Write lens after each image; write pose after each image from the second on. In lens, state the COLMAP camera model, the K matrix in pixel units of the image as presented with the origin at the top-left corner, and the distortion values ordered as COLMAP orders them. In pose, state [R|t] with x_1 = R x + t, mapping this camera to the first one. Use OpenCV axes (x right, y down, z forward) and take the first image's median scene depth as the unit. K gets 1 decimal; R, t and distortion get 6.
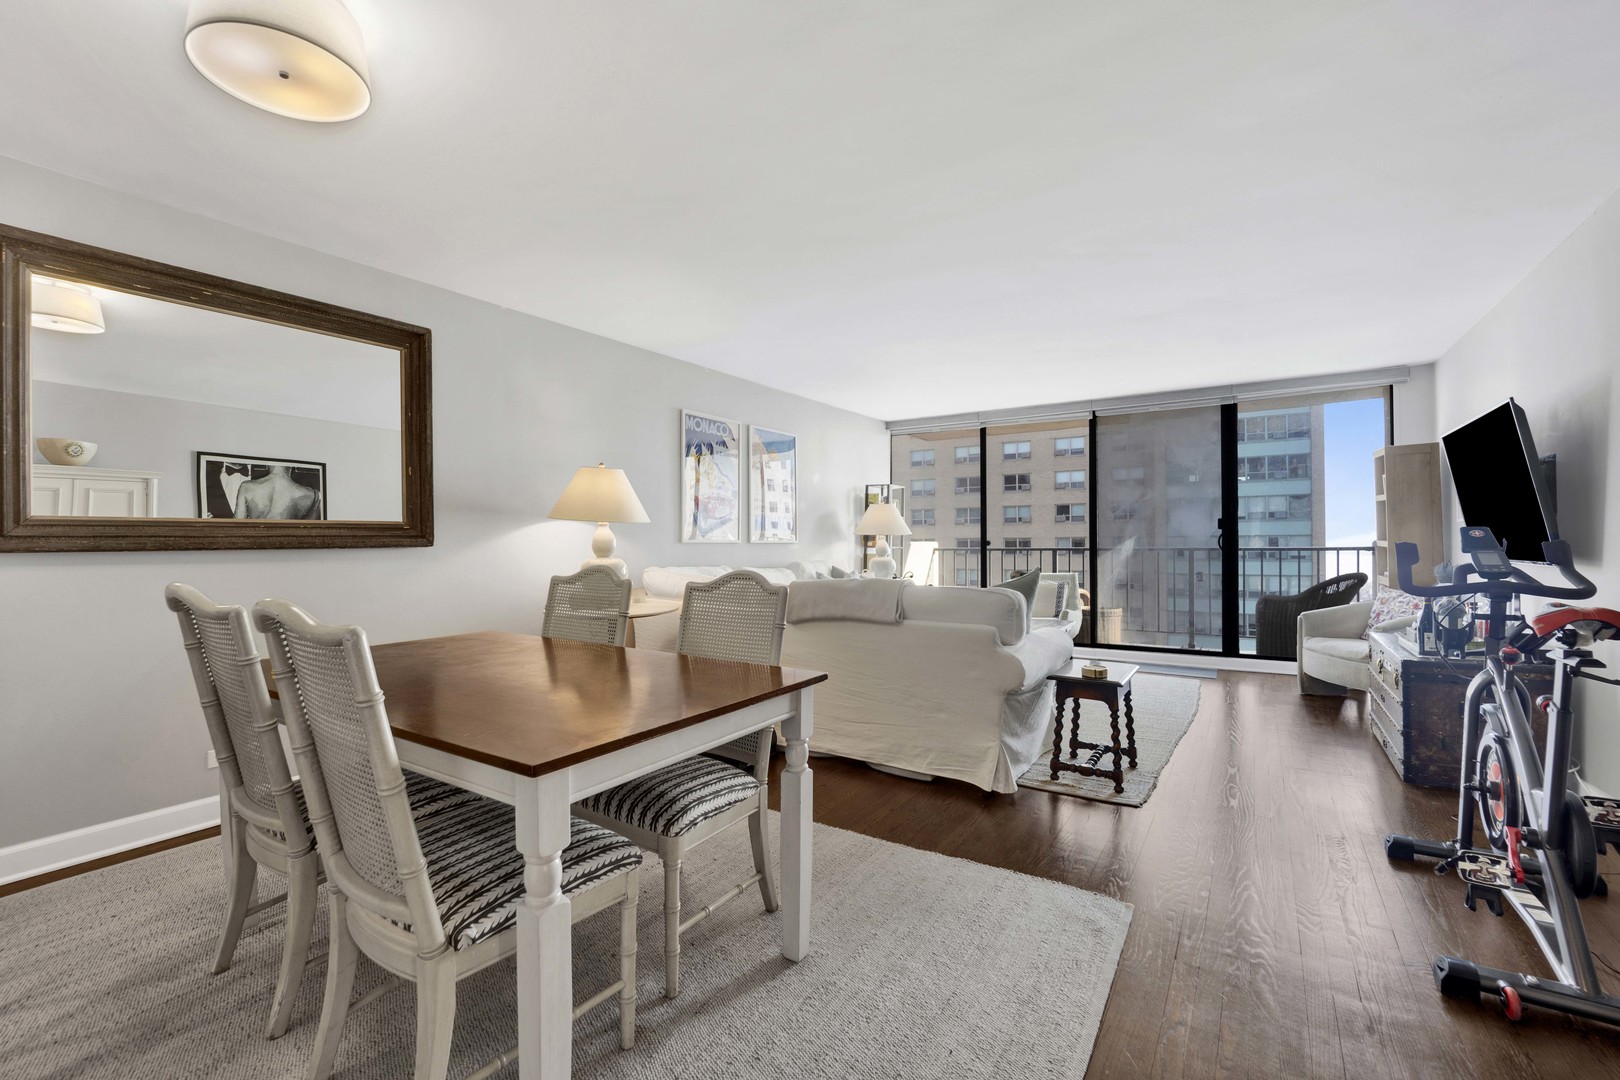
lens RADIAL K [[687.0, 0, 805.4], [0, 687.0, 535.1], [0, 0, 1]] dist [-0.022531, -0.001896]
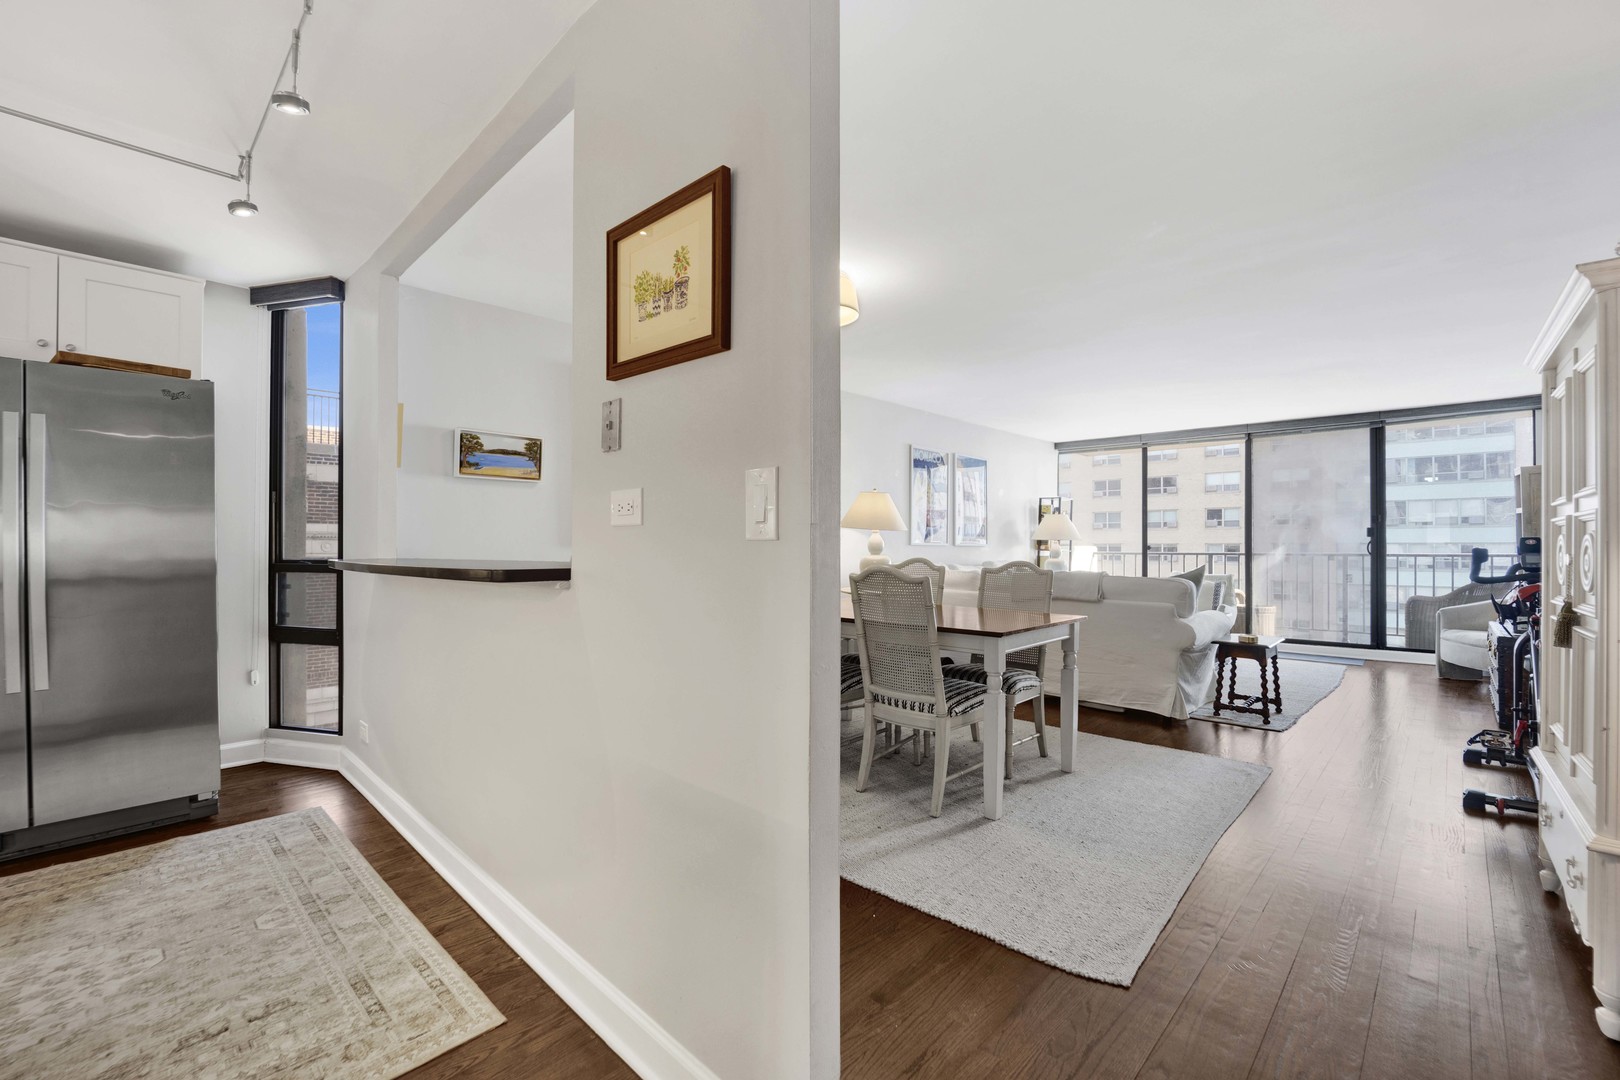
lens RADIAL K [[687.0, 0, 805.6], [0, 687.0, 535.8], [0, 0, 1]] dist [-0.022531, -0.001896]
pose [[0.983753, 0.005722, -0.179436, -0.182529], [-0.006565, 0.999970, -0.004102, 0.000528], [0.179407, 0.005213, 0.983761, -0.442486]]
